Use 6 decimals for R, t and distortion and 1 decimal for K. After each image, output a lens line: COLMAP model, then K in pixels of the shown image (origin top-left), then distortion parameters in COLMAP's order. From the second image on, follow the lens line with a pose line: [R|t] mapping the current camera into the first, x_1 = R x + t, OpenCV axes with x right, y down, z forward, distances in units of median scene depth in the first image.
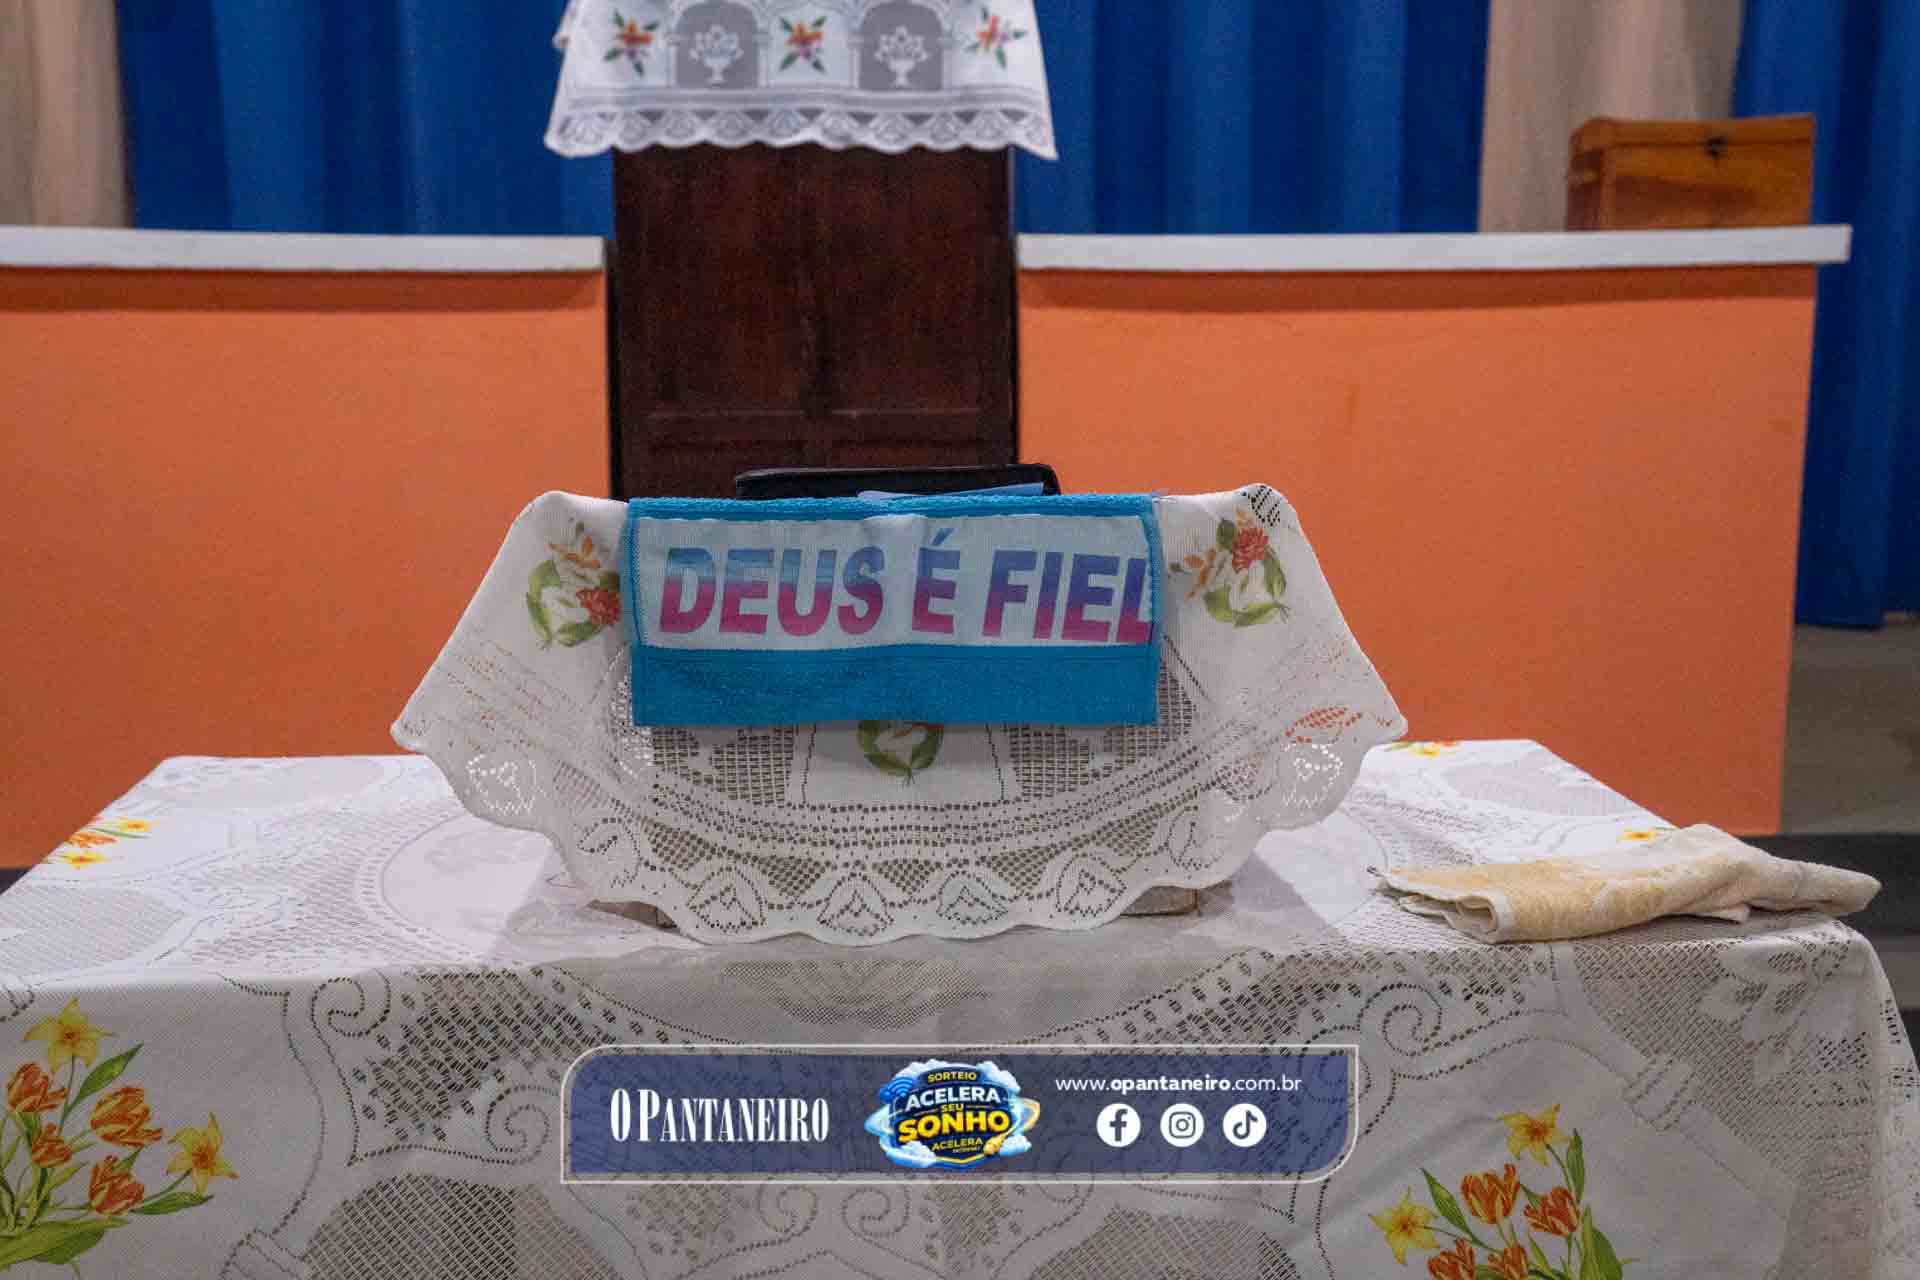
lens RADIAL K [[2340.0, 0, 960.0], [0, 2340.0, 640.0], [0, 0, 1]] dist [0.031672, 0.329967]
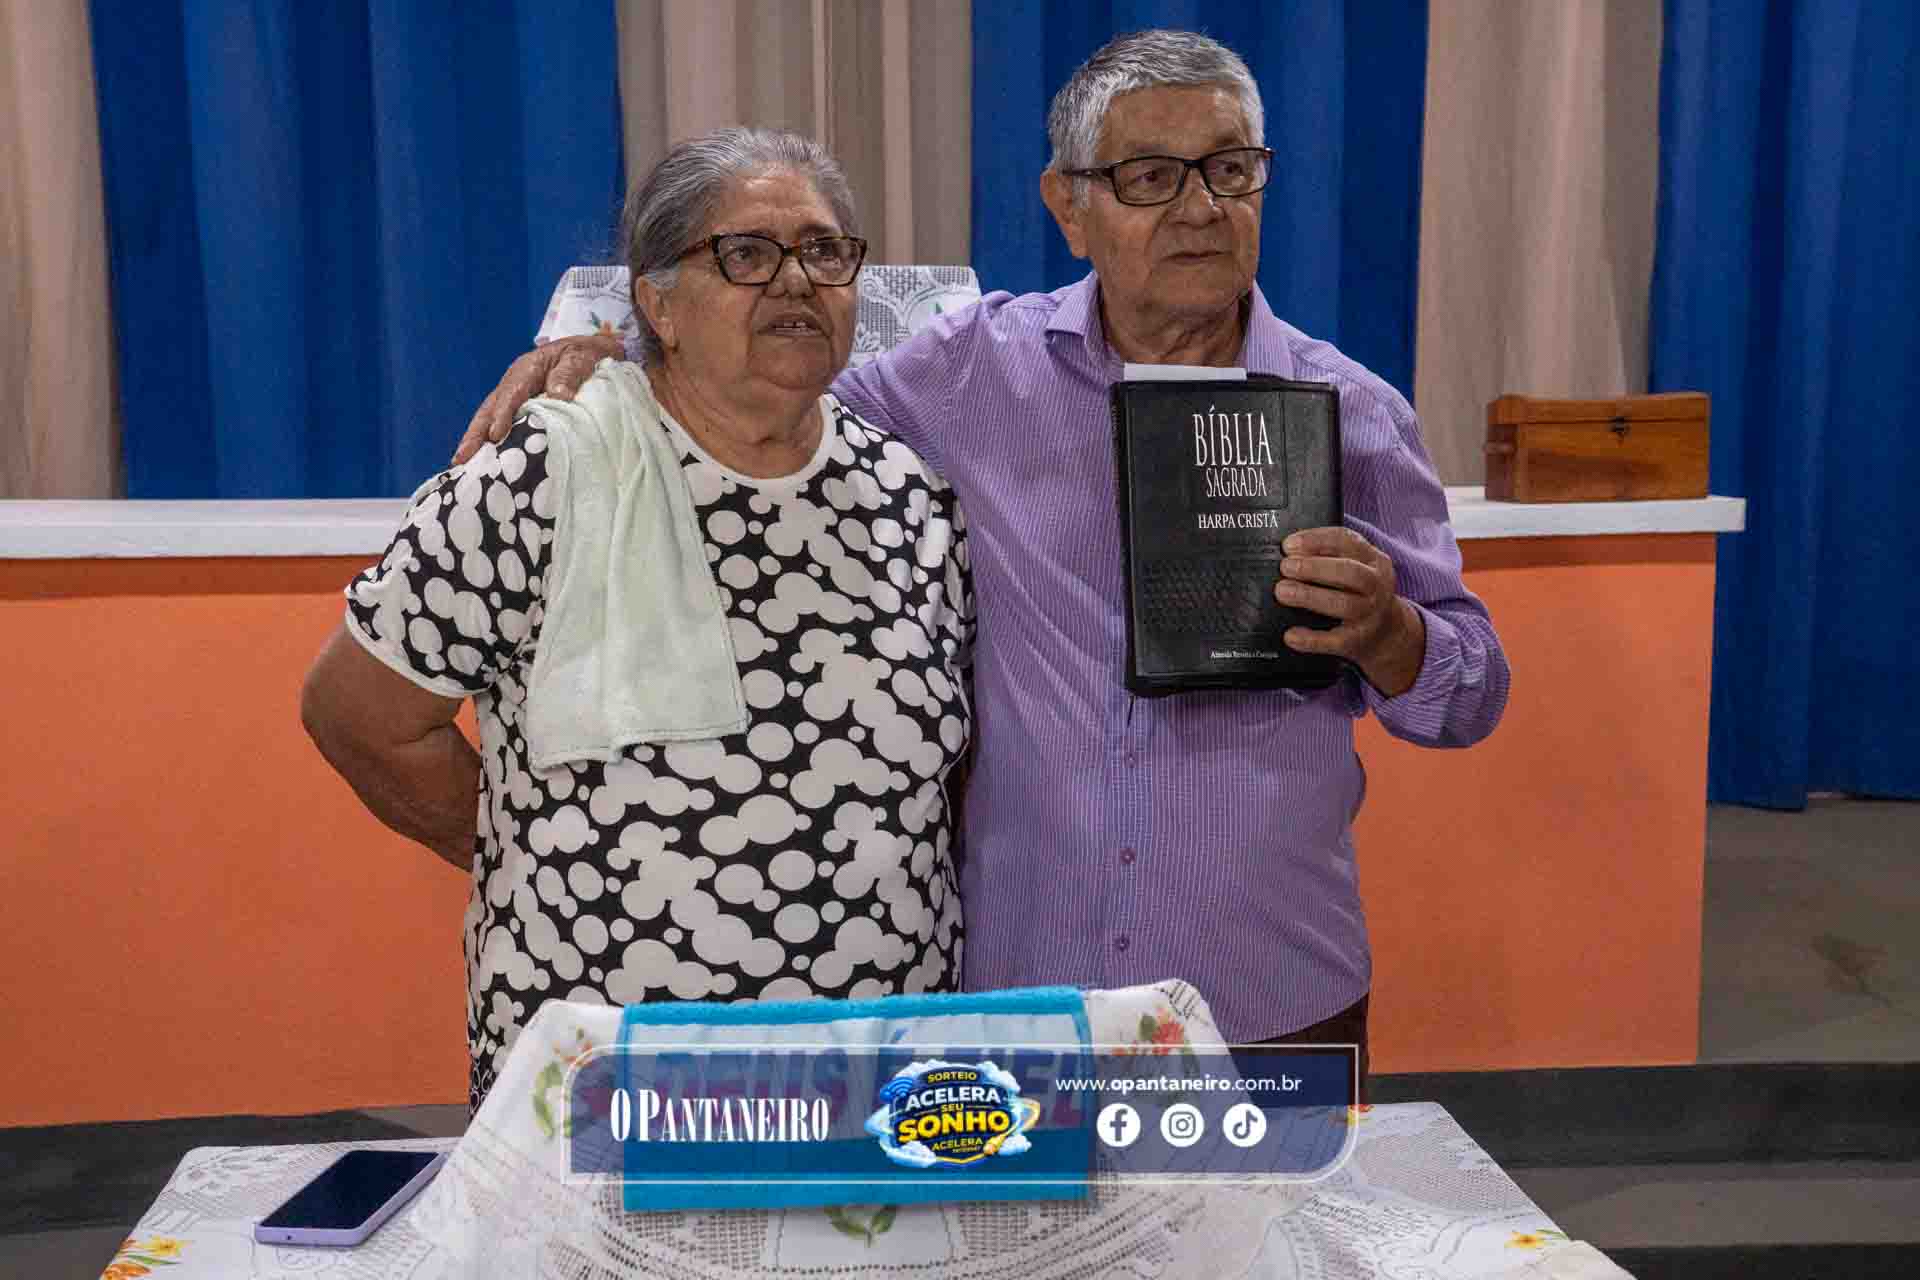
lens RADIAL K [[2342.6, 0, 960.0], [0, 2342.6, 640.0], [0, 0, 1]] dist [0.048633, 0.290091]
pose [[0.999840, -0.003579, 0.017522, 0.002905], [0.004105, 0.999538, -0.030105, -0.196855], [-0.017406, 0.030172, 0.999393, -0.146298]]
